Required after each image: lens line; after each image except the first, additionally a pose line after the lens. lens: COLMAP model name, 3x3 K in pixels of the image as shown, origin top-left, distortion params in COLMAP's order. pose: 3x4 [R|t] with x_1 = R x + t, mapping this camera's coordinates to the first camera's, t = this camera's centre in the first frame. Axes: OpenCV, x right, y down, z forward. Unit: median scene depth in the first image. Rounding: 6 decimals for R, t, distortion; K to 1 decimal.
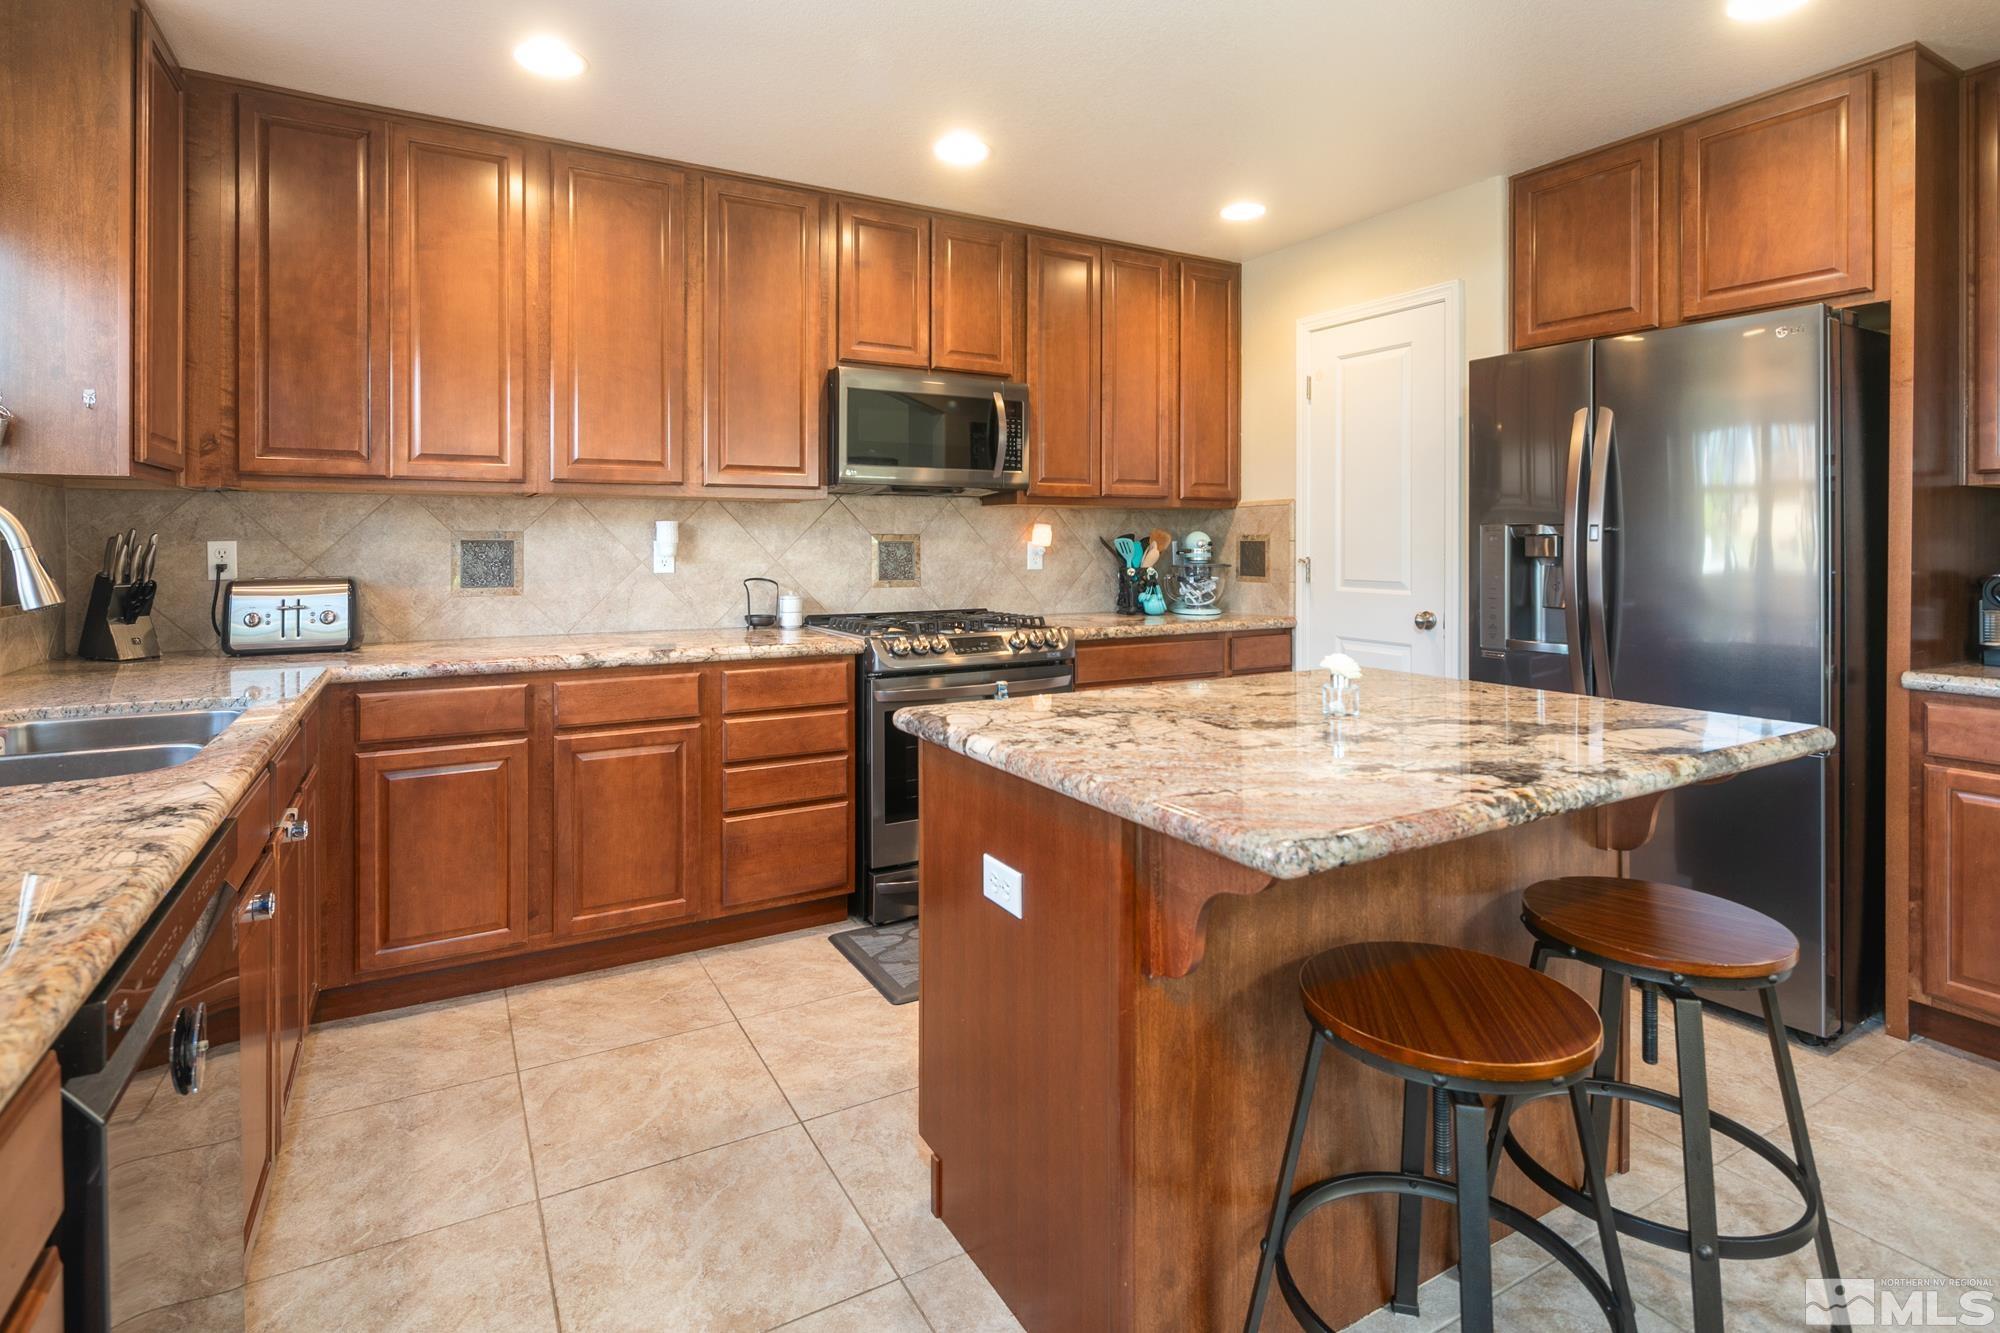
lens RADIAL K [[1049.8, 0, 997.9], [0, 1049.8, 537.9], [0, 0, 1]] dist [0.001982, -0.001474]
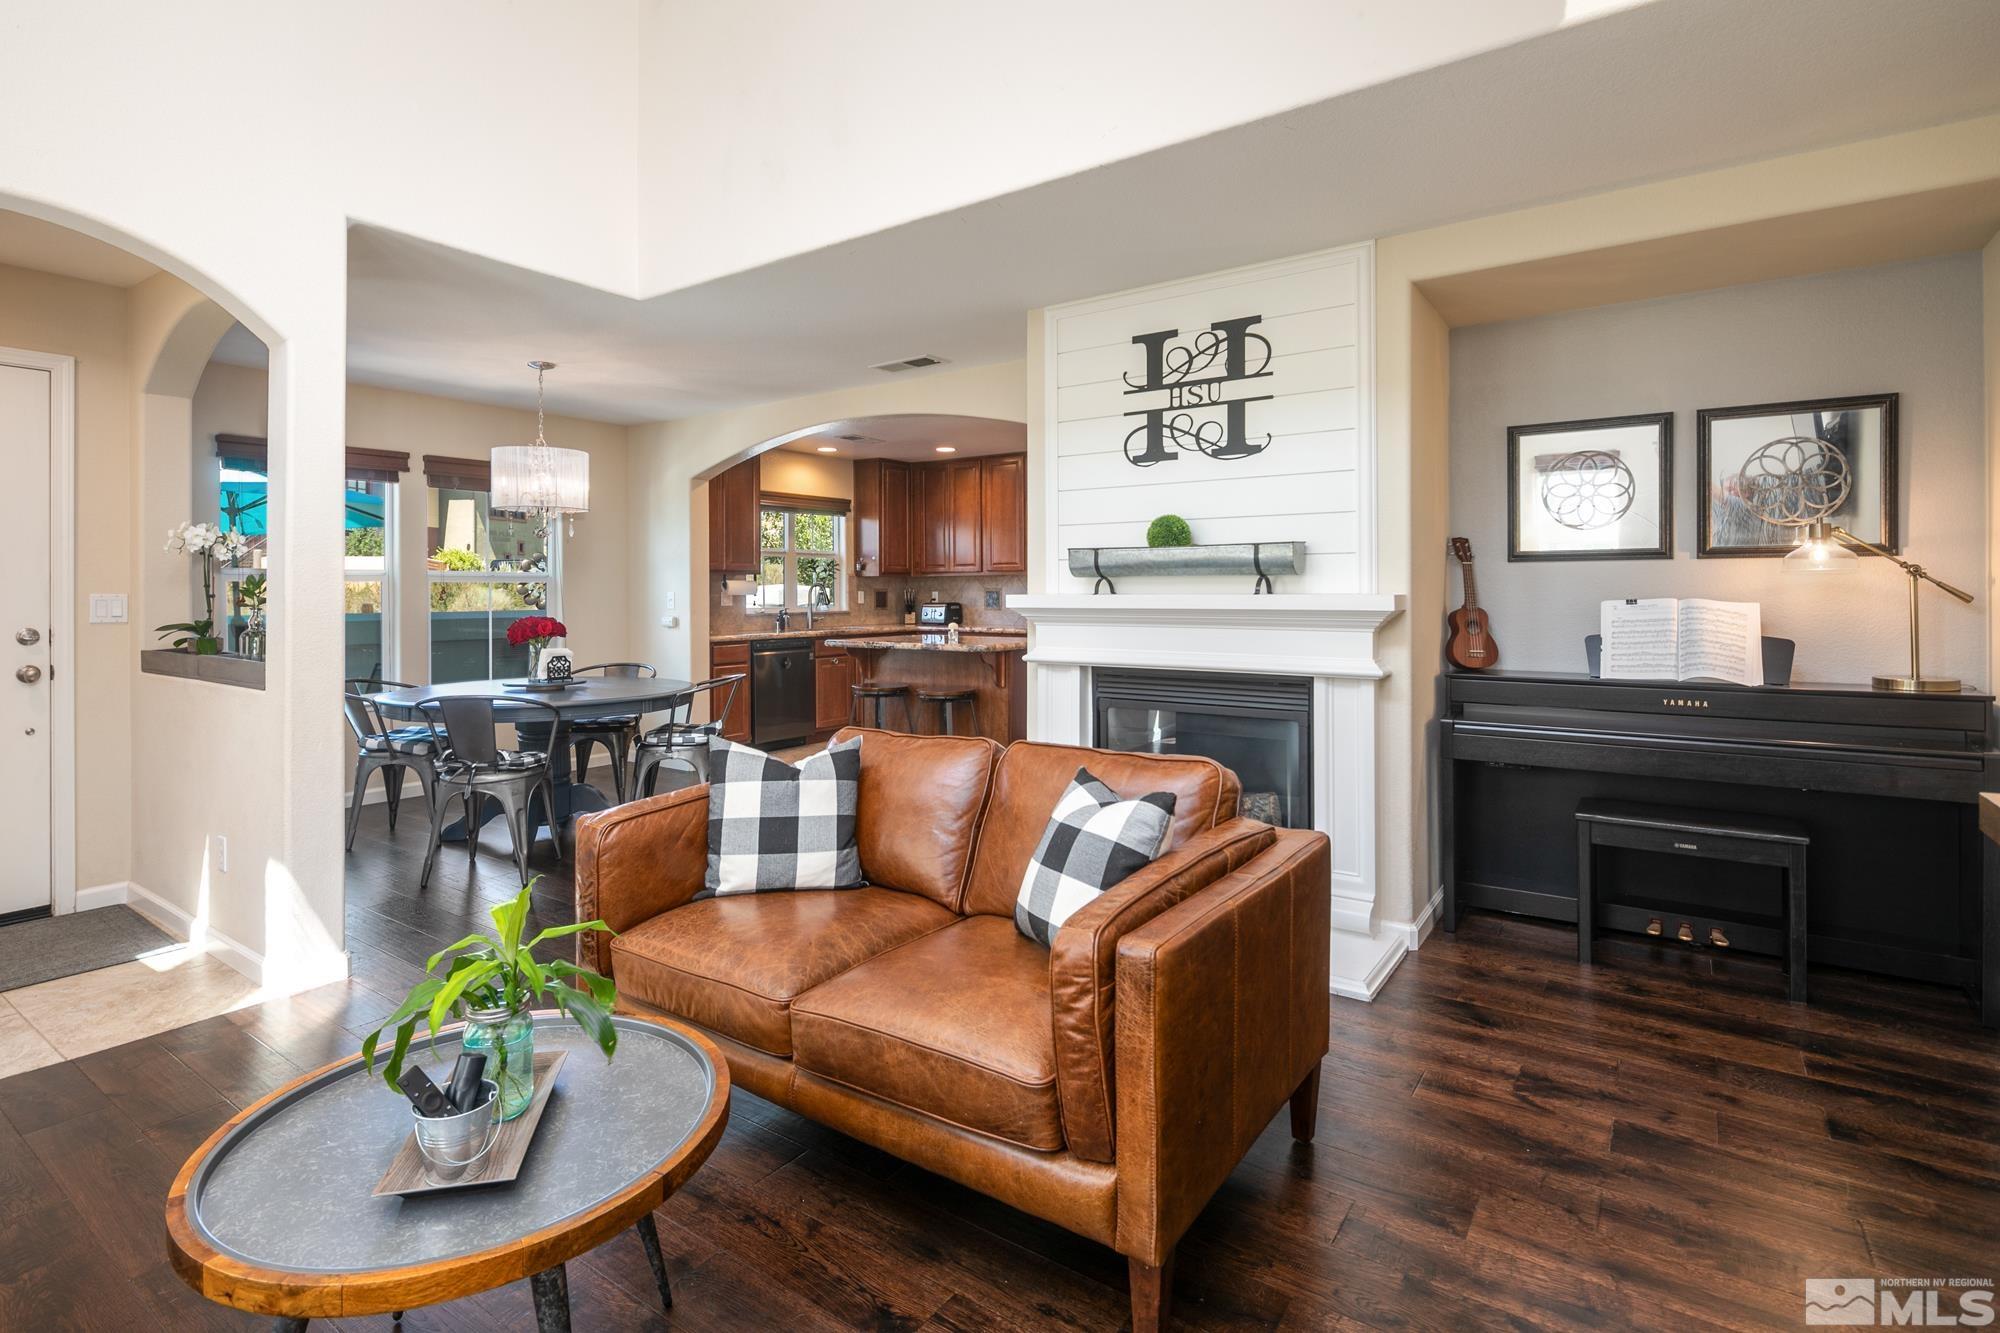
lens RADIAL K [[978.7, 0, 997.8], [0, 978.7, 595.5], [0, 0, 1]] dist [0.001032, -0.003397]
pose [[0.405156, 0.001572, -0.914246, 1.900911], [0.005724, 0.999975, 0.004256, 0.002773], [0.914230, -0.006958, 0.405137, -0.084339]]
